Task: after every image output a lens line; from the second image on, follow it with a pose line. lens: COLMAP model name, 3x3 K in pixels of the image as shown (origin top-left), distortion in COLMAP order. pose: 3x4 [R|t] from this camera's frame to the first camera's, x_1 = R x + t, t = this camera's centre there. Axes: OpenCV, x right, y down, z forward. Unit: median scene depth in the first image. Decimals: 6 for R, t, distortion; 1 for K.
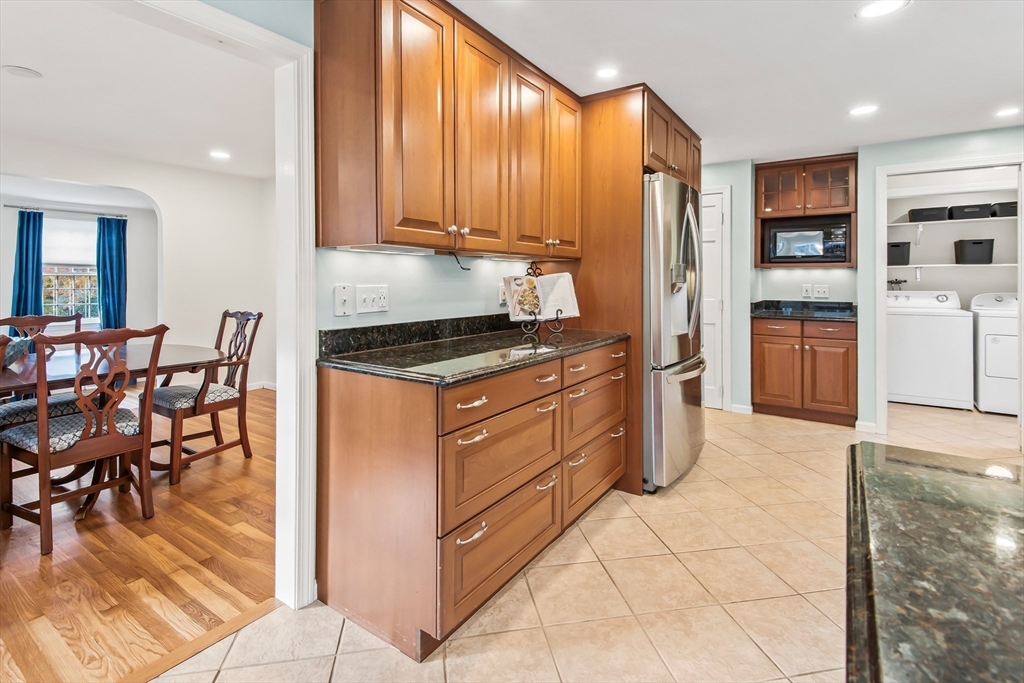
lens RADIAL K [[488.0, 0, 493.3], [0, 488.0, 285.4], [0, 0, 1]] dist [0.020771, -0.010605]
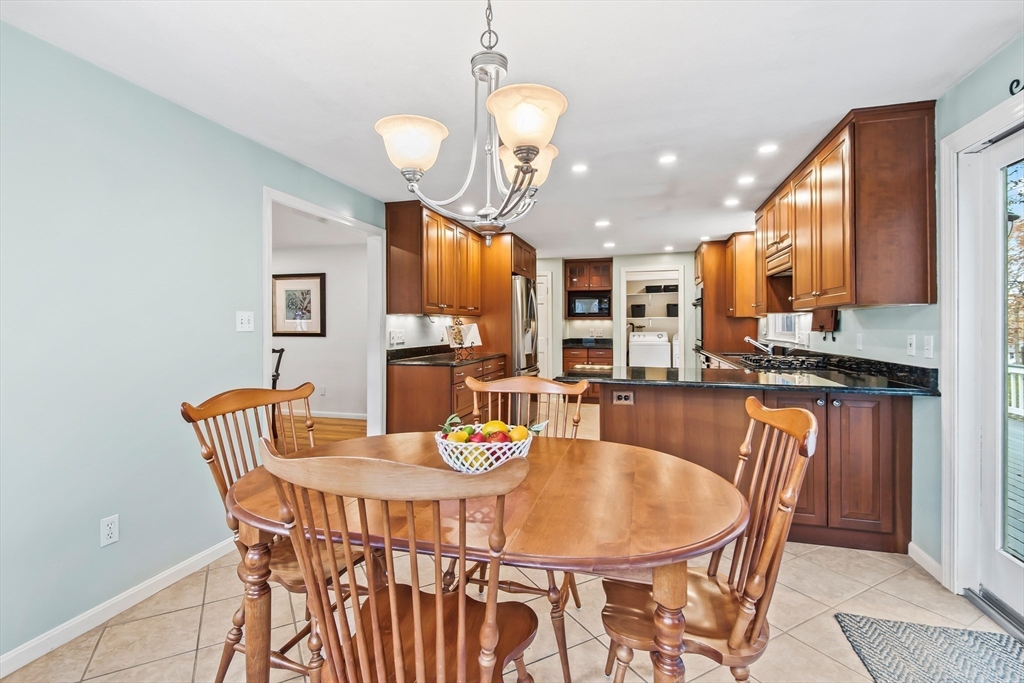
lens RADIAL K [[488.0, 0, 507.2], [0, 488.0, 326.3], [0, 0, 1]] dist [0.020771, -0.010605]
pose [[0.939929, -0.004191, 0.341344, -0.302432], [0.007632, 0.999933, -0.008739, 0.003281], [-0.341284, 0.010820, 0.939898, -0.674674]]
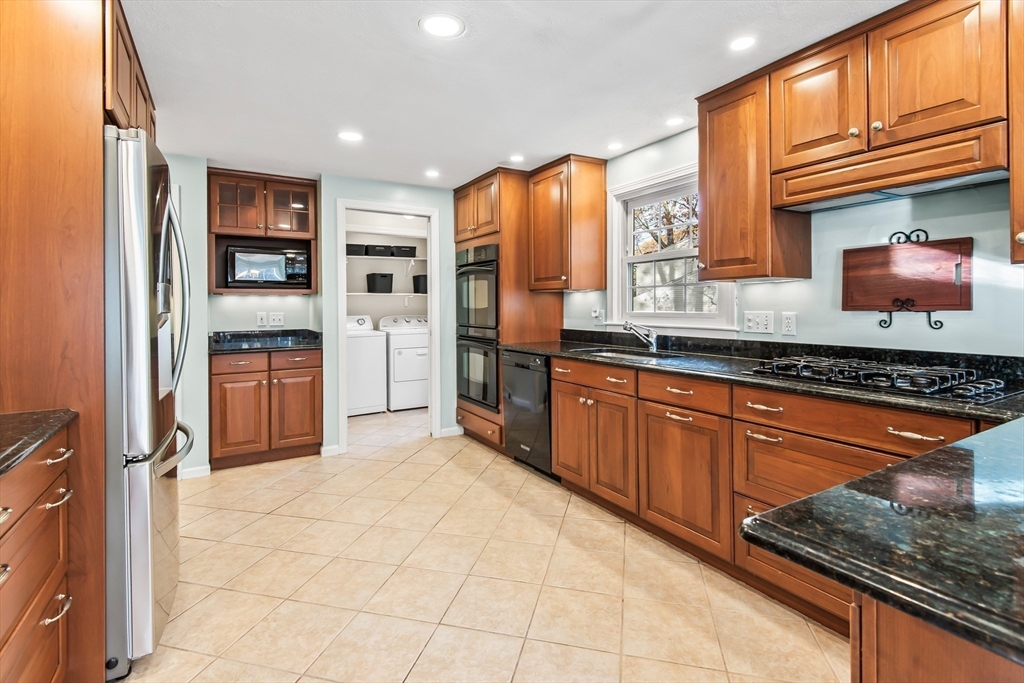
lens RADIAL K [[488.0, 0, 526.4], [0, 488.0, 301.1], [0, 0, 1]] dist [0.020771, -0.010605]
pose [[0.385631, 0.002080, 0.922651, -0.023387], [0.020158, 0.999740, -0.010679, -0.003713], [-0.922433, 0.022717, 0.385489, 0.246534]]
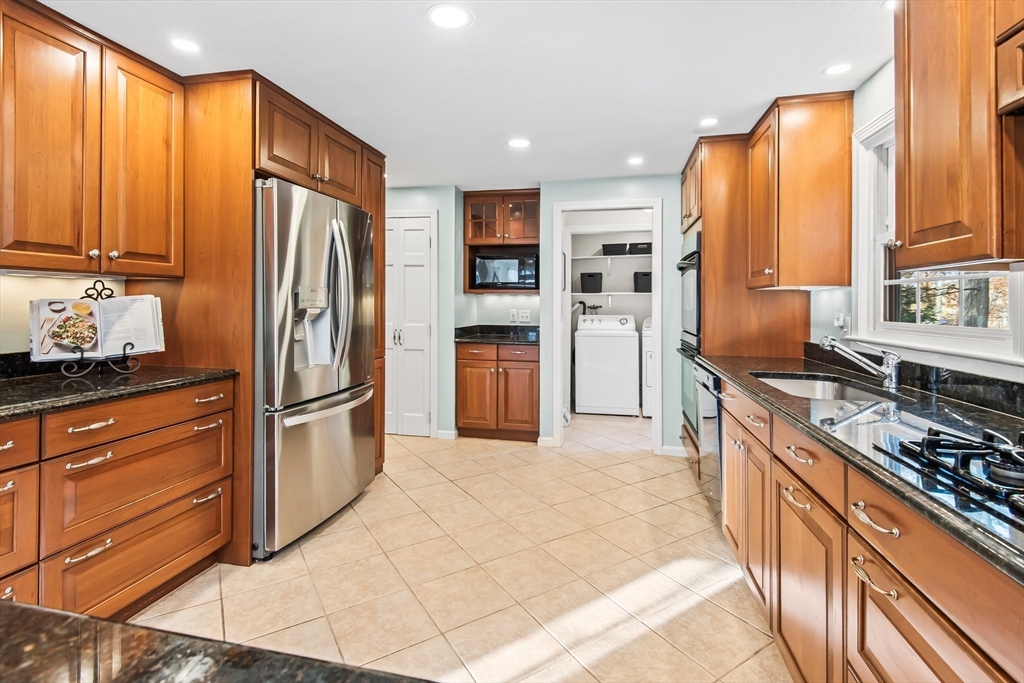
lens RADIAL K [[488.0, 0, 506.7], [0, 488.0, 299.1], [0, 0, 1]] dist [0.020771, -0.010605]
pose [[0.921348, 0.009495, 0.388623, 0.280031], [-0.001650, 0.999788, -0.020515, -0.003443], [-0.388736, 0.018260, 0.921168, 0.044639]]
